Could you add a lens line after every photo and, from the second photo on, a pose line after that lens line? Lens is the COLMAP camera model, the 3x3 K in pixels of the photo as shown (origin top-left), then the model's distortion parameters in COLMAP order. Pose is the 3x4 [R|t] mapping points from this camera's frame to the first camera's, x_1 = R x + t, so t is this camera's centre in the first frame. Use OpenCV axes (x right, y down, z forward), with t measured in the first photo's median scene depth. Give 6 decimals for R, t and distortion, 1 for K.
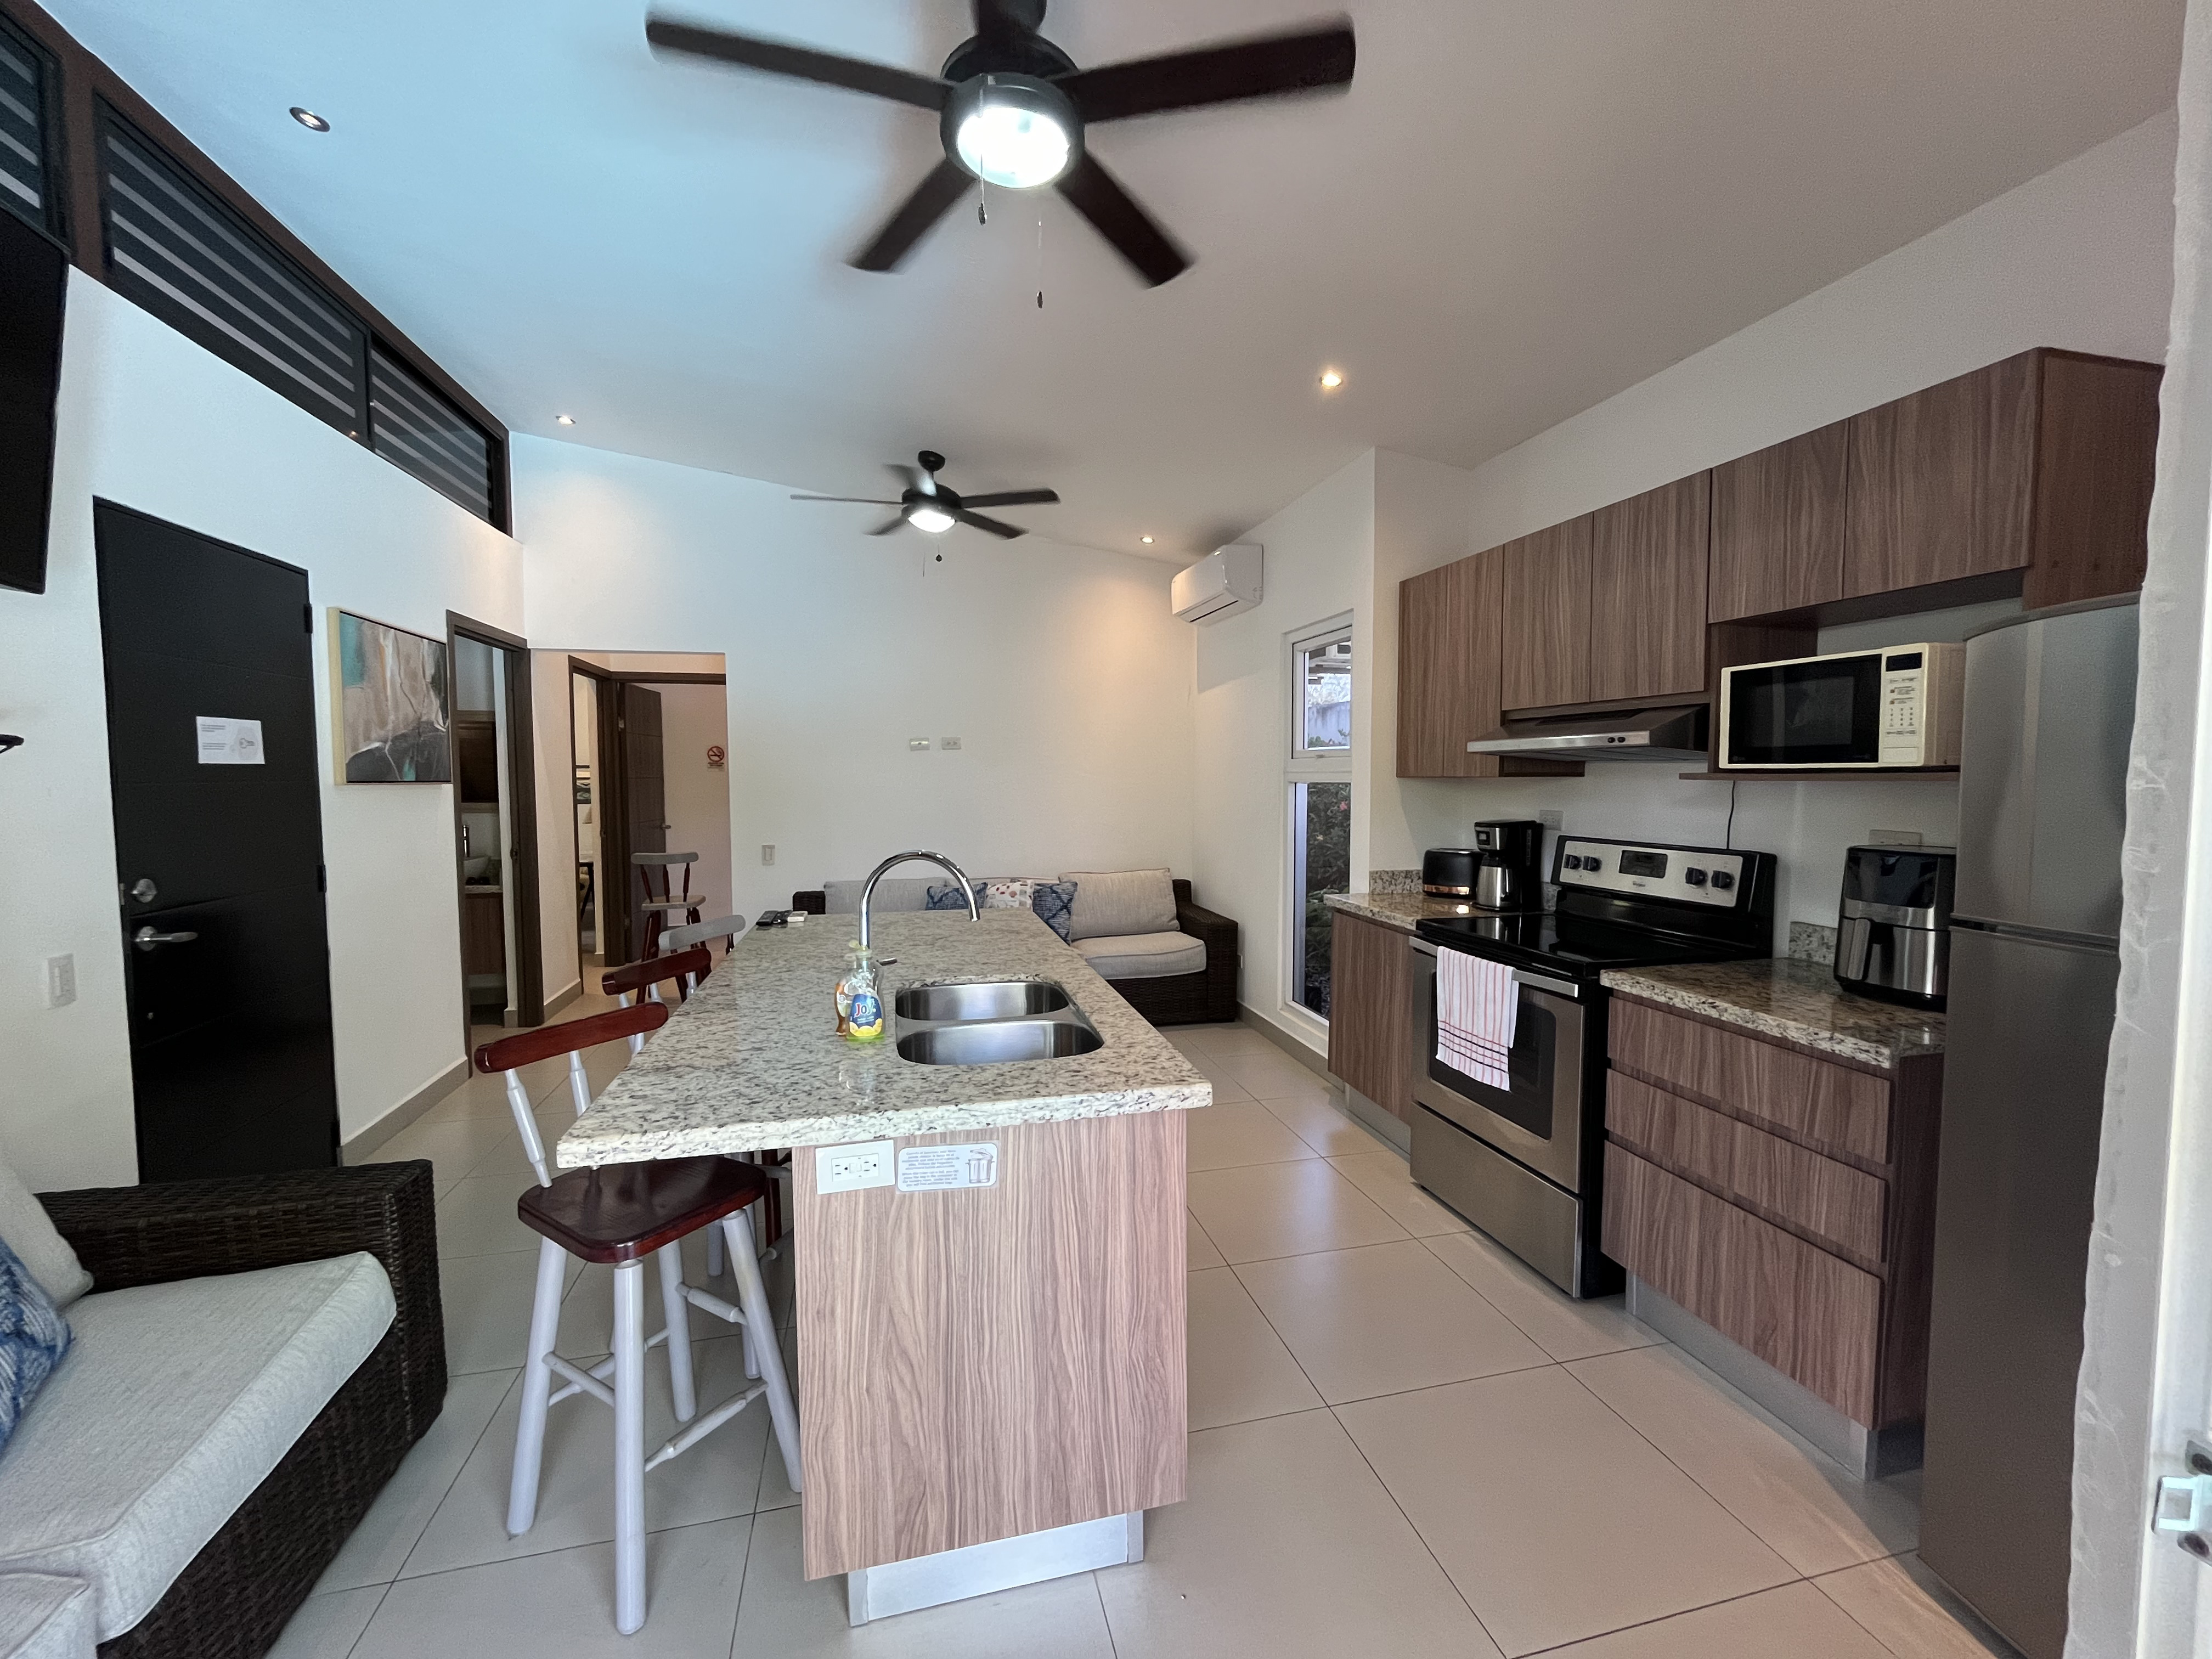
lens RADIAL K [[908.4, 0, 1106.0], [0, 908.4, 829.5], [0, 0, 1]] dist [-0.000668, -0.000264]
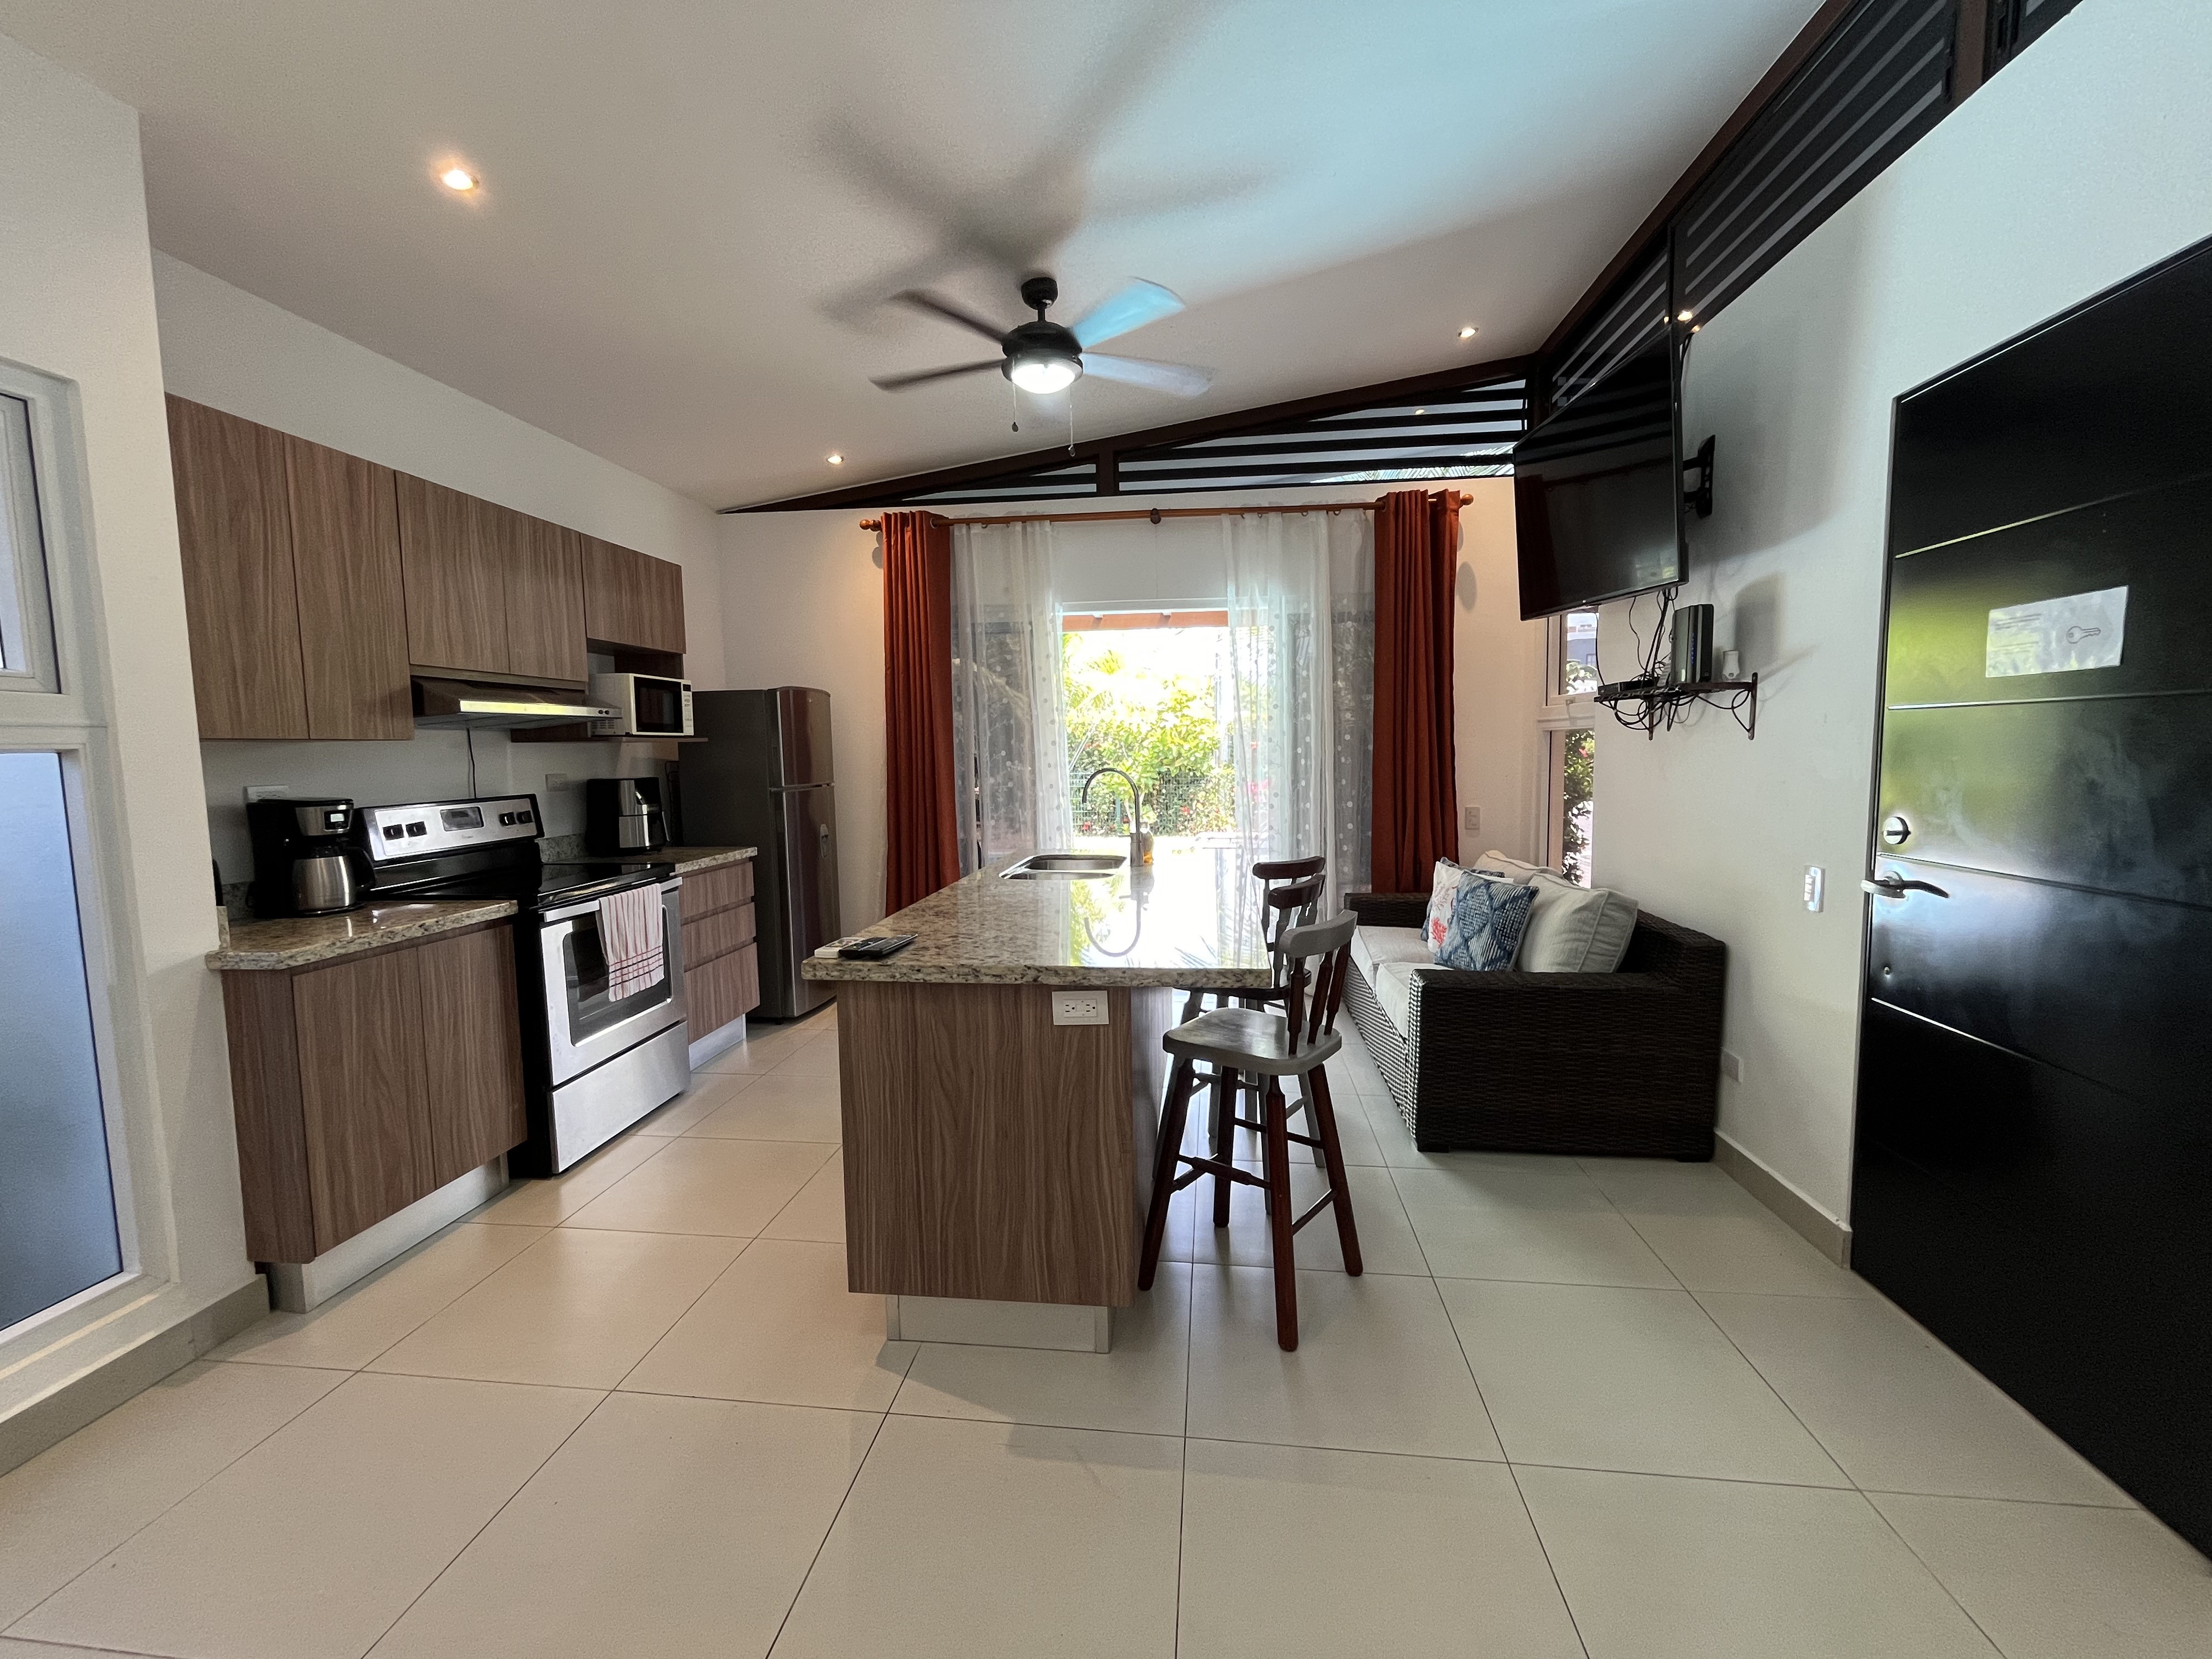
lens RADIAL K [[907.9, 0, 1104.8], [0, 907.9, 827.2], [0, 0, 1]] dist [-0.002054, -0.000443]
pose [[-0.935523, -0.012357, 0.353050, -0.603547], [0.041122, 0.988785, 0.143574, -0.087908], [-0.350864, 0.148835, -0.924523, 1.926652]]
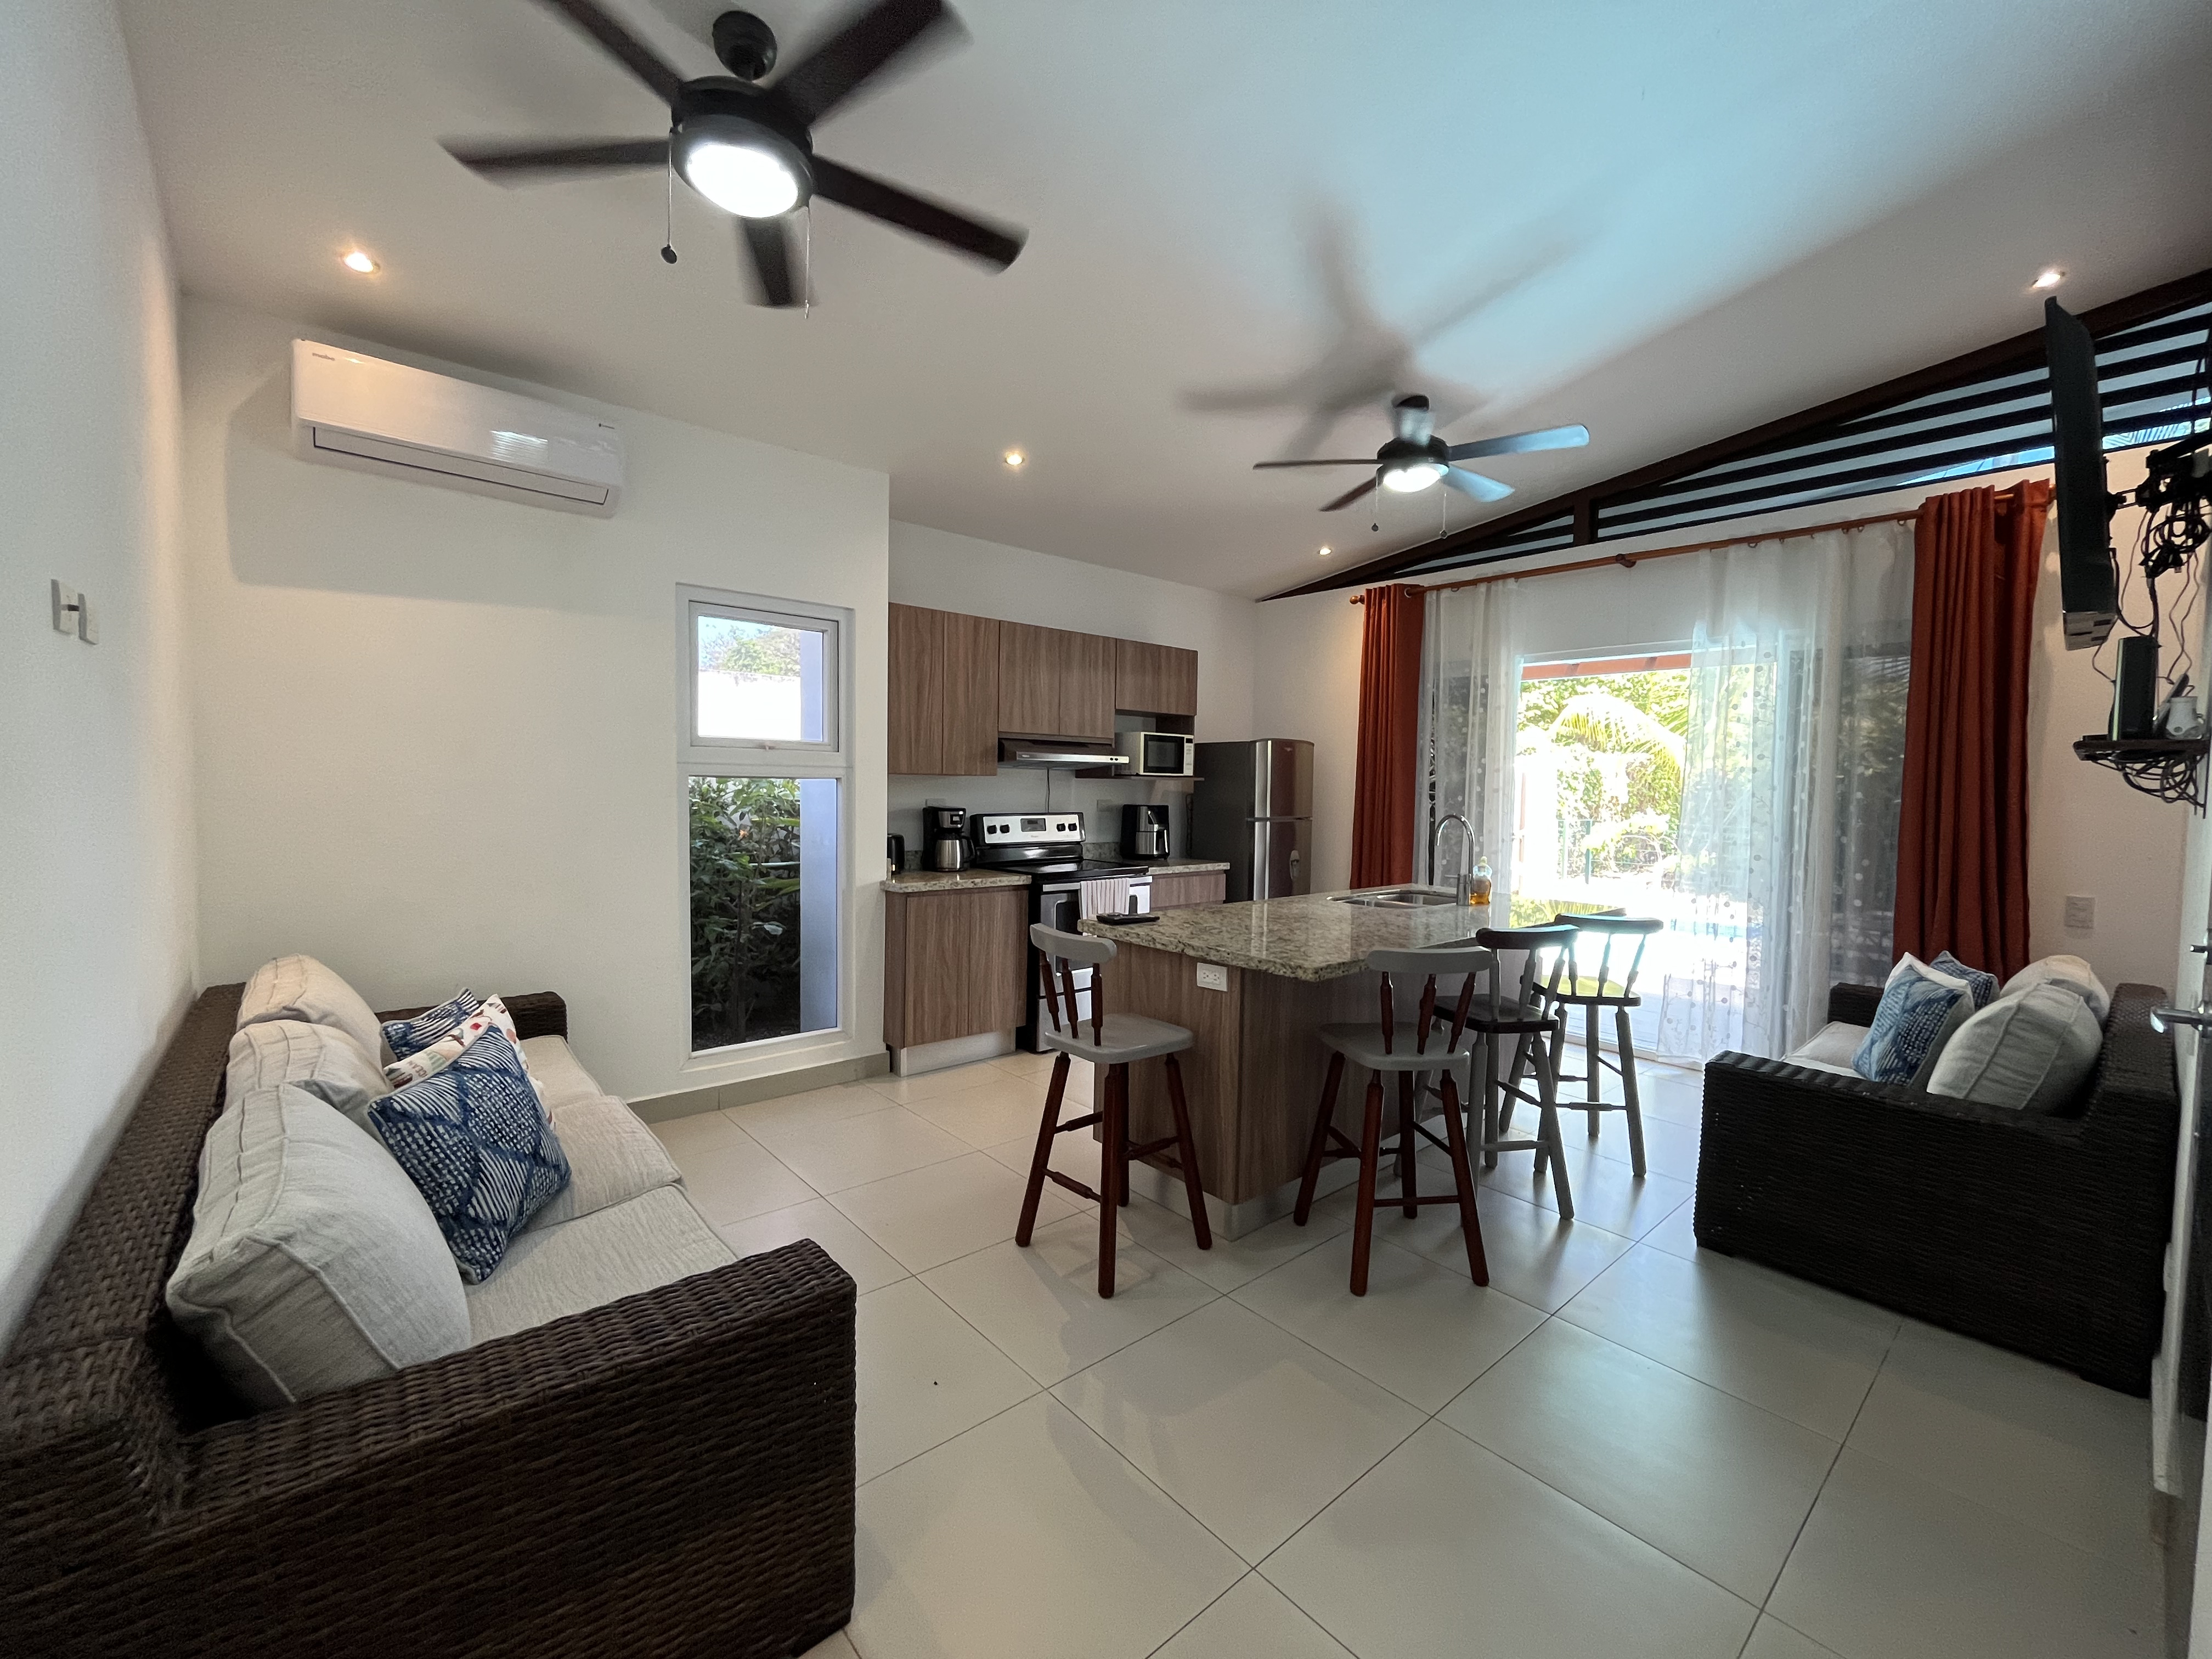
lens RADIAL K [[907.9, 0, 1104.8], [0, 907.9, 827.2], [0, 0, 1]] dist [-0.002054, -0.000443]
pose [[-0.454758, -0.046899, 0.889379, -1.178996], [0.038820, 0.996620, 0.072404, -0.089989], [-0.889769, 0.067452, -0.451400, 1.845783]]
